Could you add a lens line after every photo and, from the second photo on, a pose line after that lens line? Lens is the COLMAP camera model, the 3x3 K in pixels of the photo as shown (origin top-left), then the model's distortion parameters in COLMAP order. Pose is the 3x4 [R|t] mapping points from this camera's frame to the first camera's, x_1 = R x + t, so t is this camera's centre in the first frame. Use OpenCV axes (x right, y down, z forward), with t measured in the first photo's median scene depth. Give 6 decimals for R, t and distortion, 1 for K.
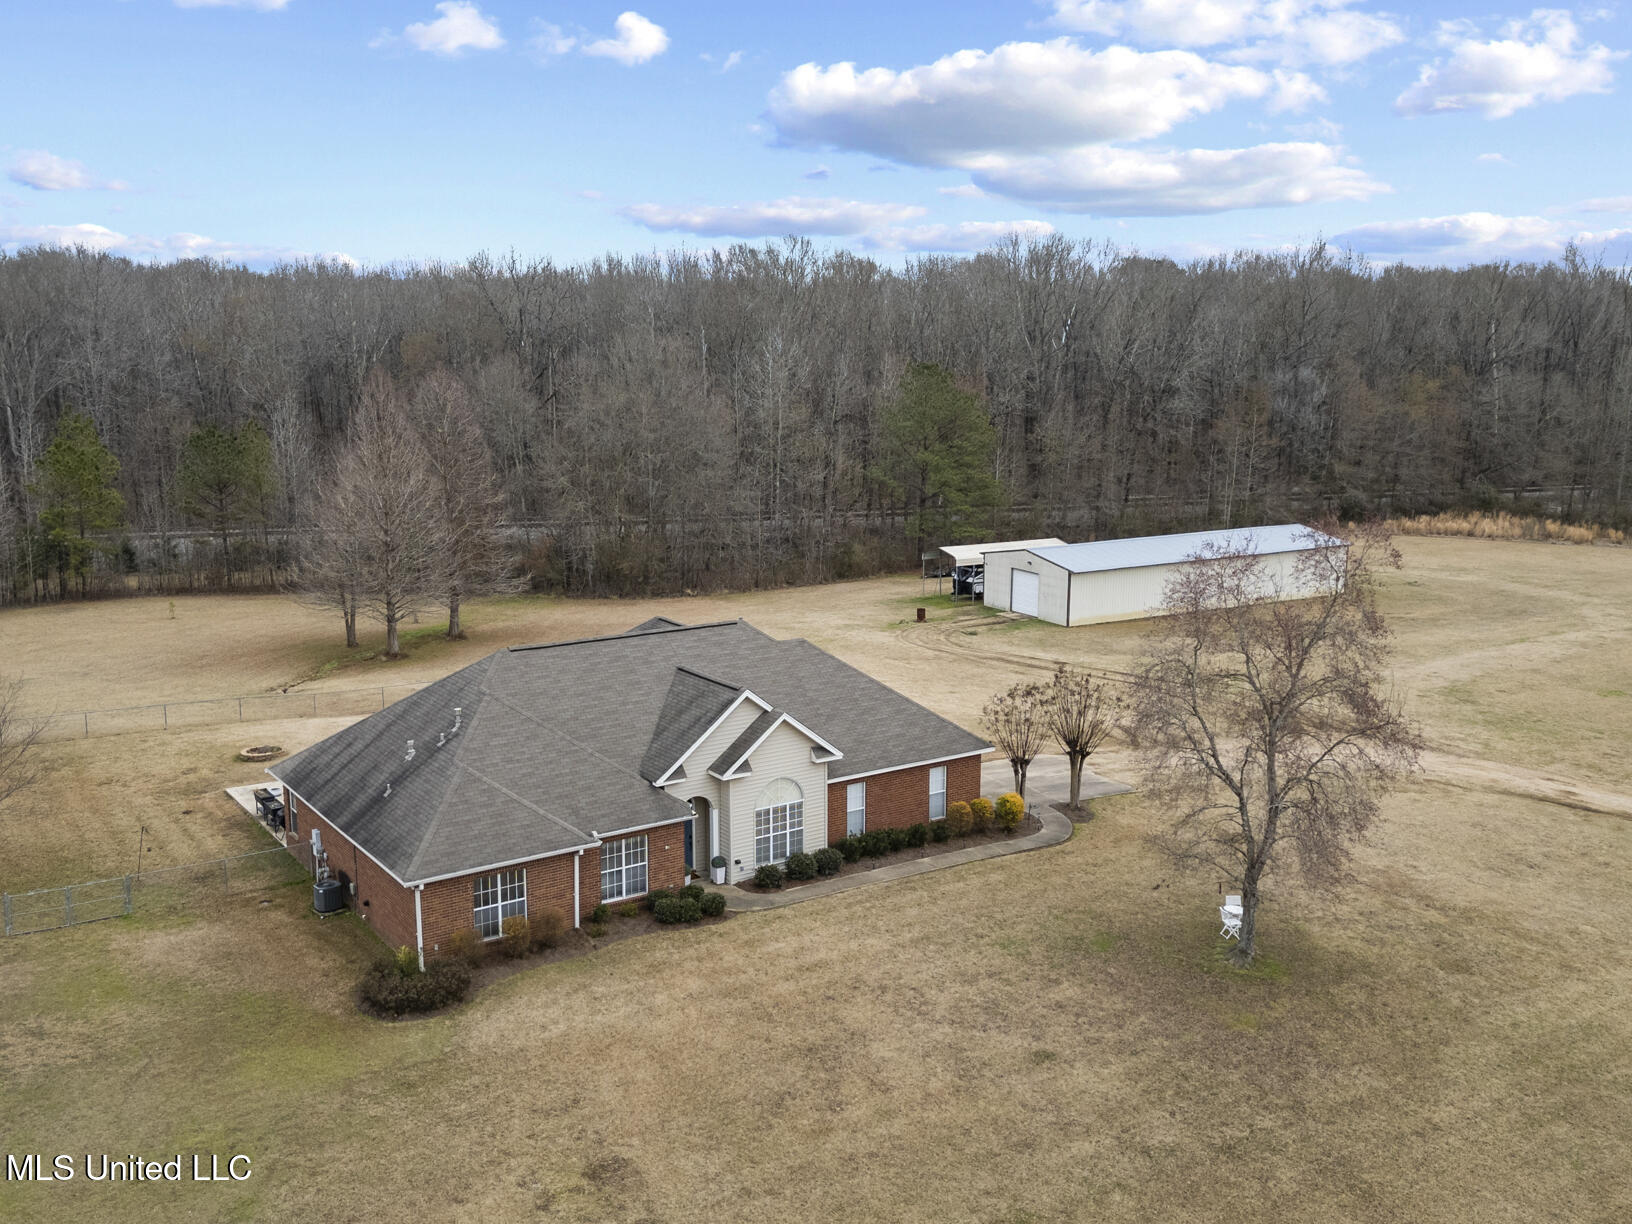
lens RADIAL K [[1552.5, 0, 823.7], [0, 1552.5, 608.1], [0, 0, 1]] dist [0.051880, -0.008283]
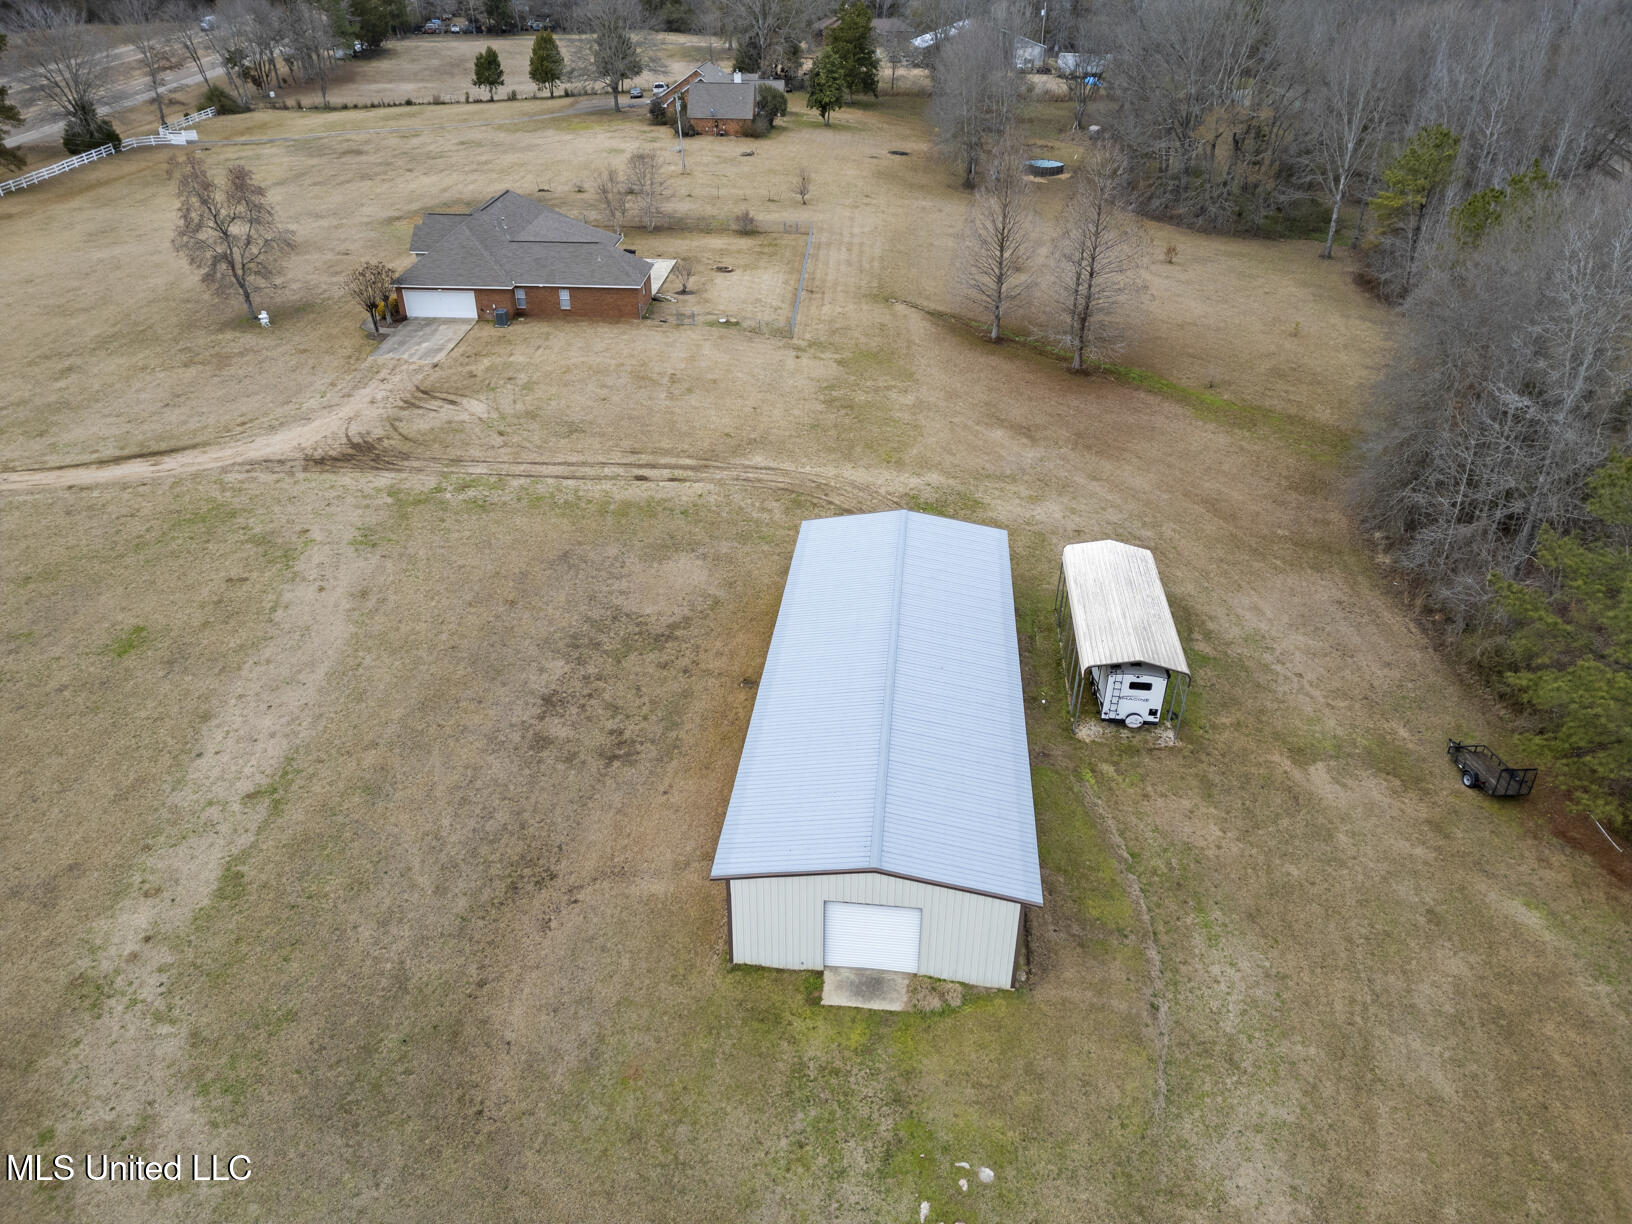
lens RADIAL K [[1130.7, 0, 816.0], [0, 1130.7, 612.0], [0, 0, 1]] dist [0.072843, -0.074057]
pose [[-0.594673, 0.404736, -0.694660, 1.204506], [-0.152644, 0.791484, 0.591822, -0.680995], [0.789344, 0.457977, -0.408894, 2.638021]]
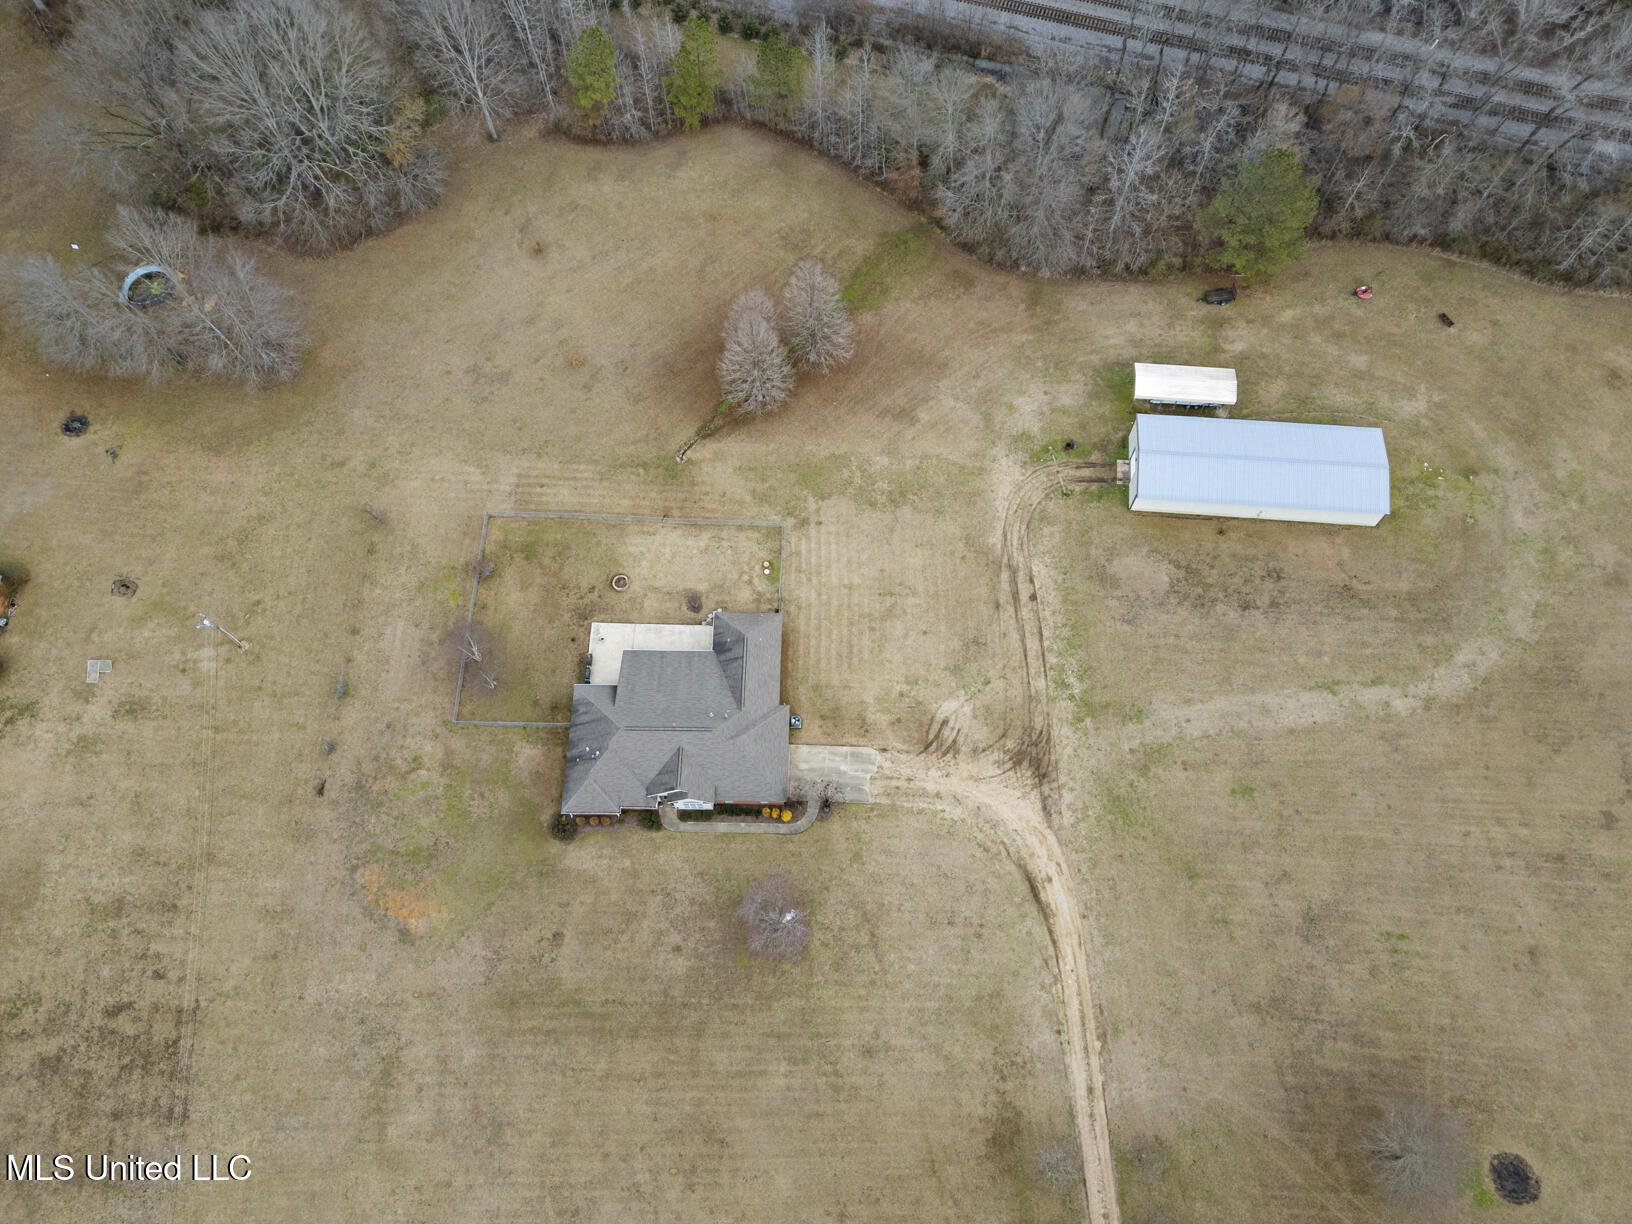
lens RADIAL K [[1230.4, 0, 830.0], [0, 1230.4, 621.1], [0, 0, 1]] dist [0.108473, -0.142546]
pose [[0.814651, 0.529001, -0.237700, 0.579731], [-0.090370, 0.520645, 0.848977, -2.145419], [0.572867, -0.670139, 0.471950, 0.248989]]
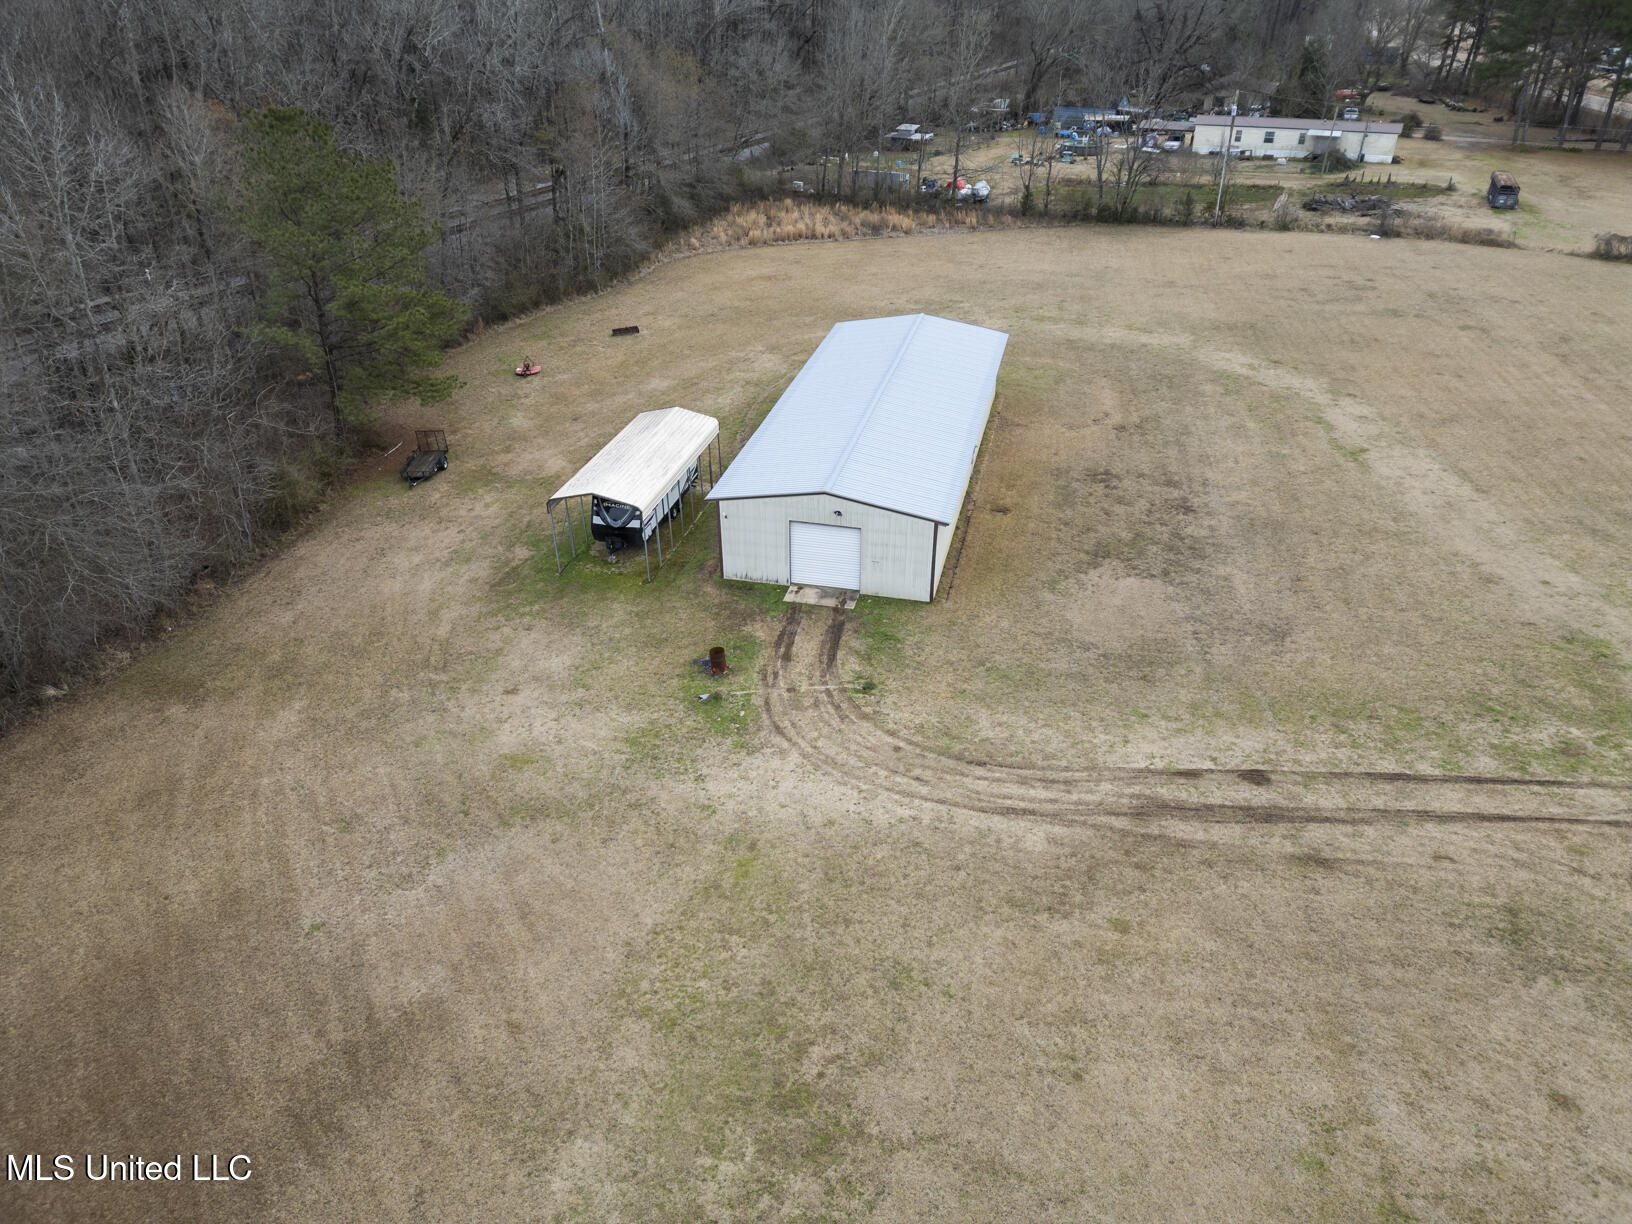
lens RADIAL K [[1130.7, 0, 816.0], [0, 1130.7, 612.0], [0, 0, 1]] dist [0.072843, -0.074057]
pose [[0.694024, -0.370891, 0.617065, -0.345125], [0.134009, 0.908665, 0.395437, -0.366854], [-0.707369, -0.191750, 0.680338, 1.518153]]
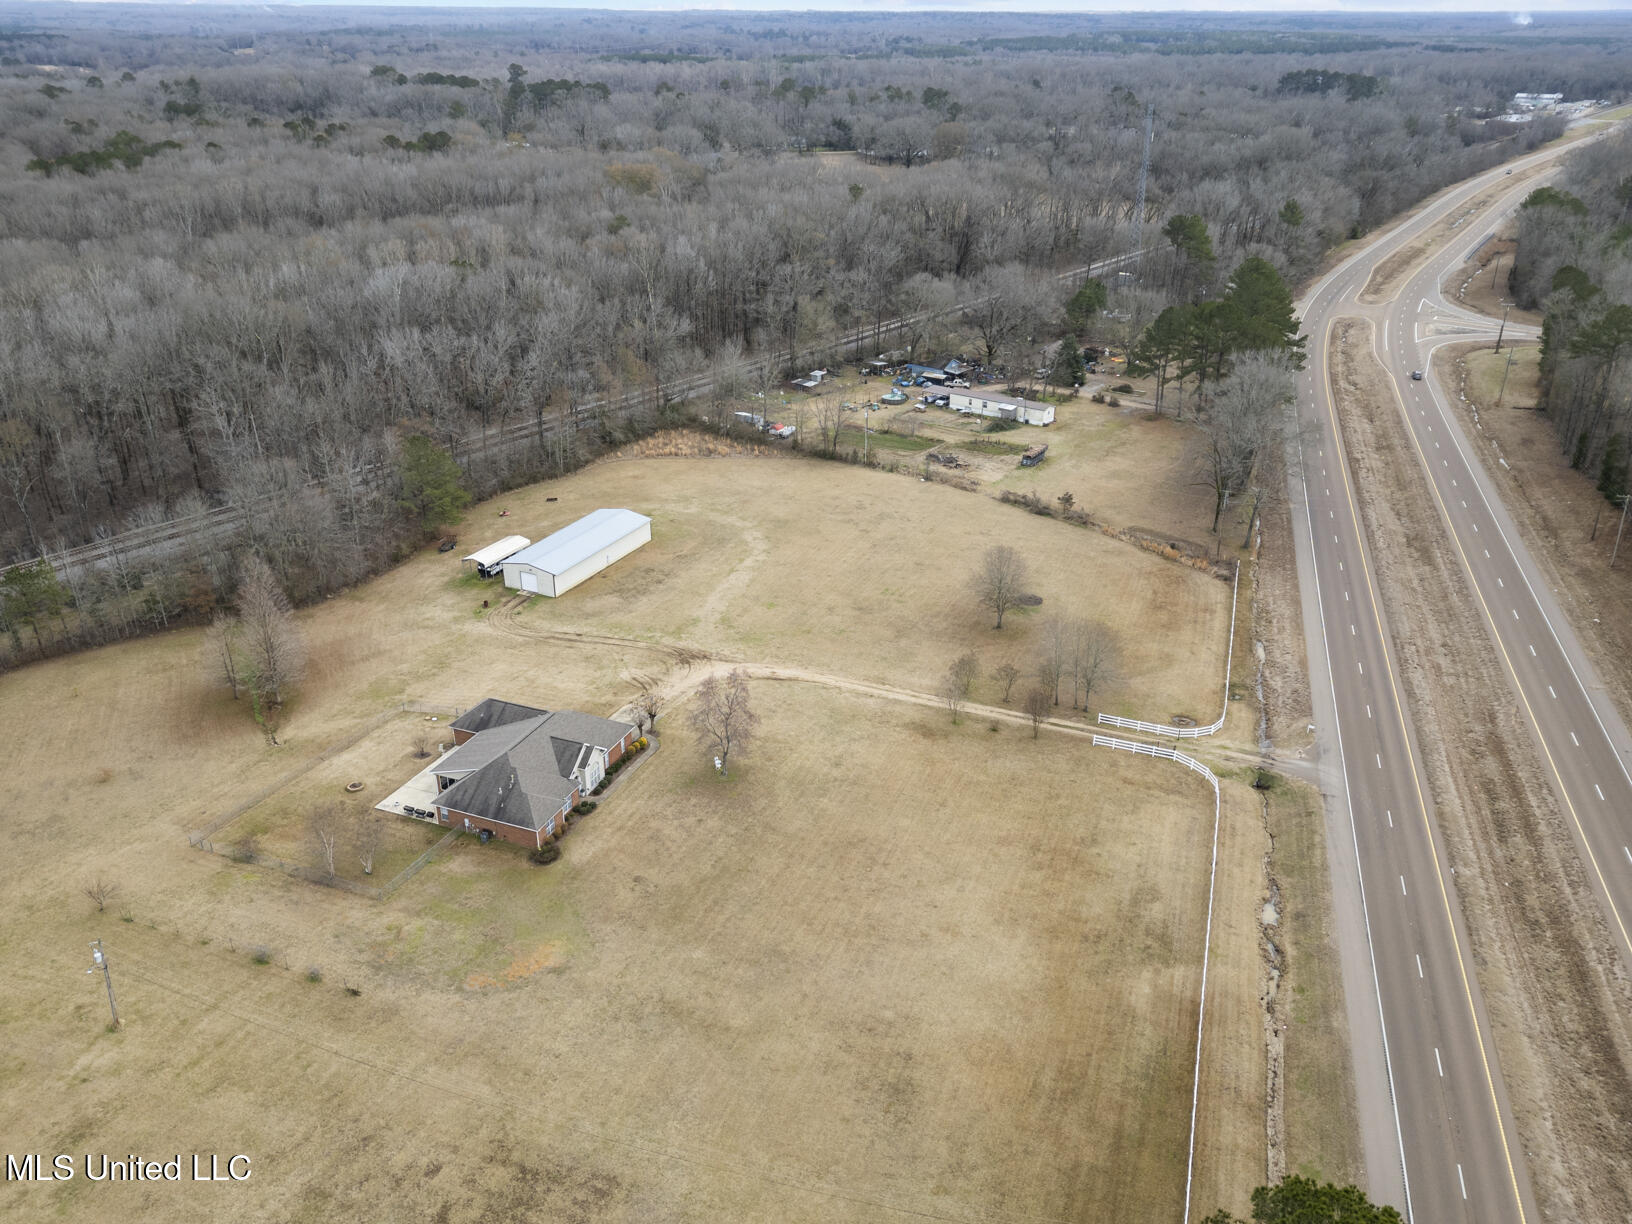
lens RADIAL K [[1230.4, 0, 830.0], [0, 1230.4, 621.1], [0, 0, 1]] dist [0.108473, -0.142546]
pose [[0.830655, -0.240056, 0.502380, -0.899365], [0.095480, 0.950331, 0.296234, -0.955613], [-0.548540, -0.198101, 0.812318, -1.467140]]
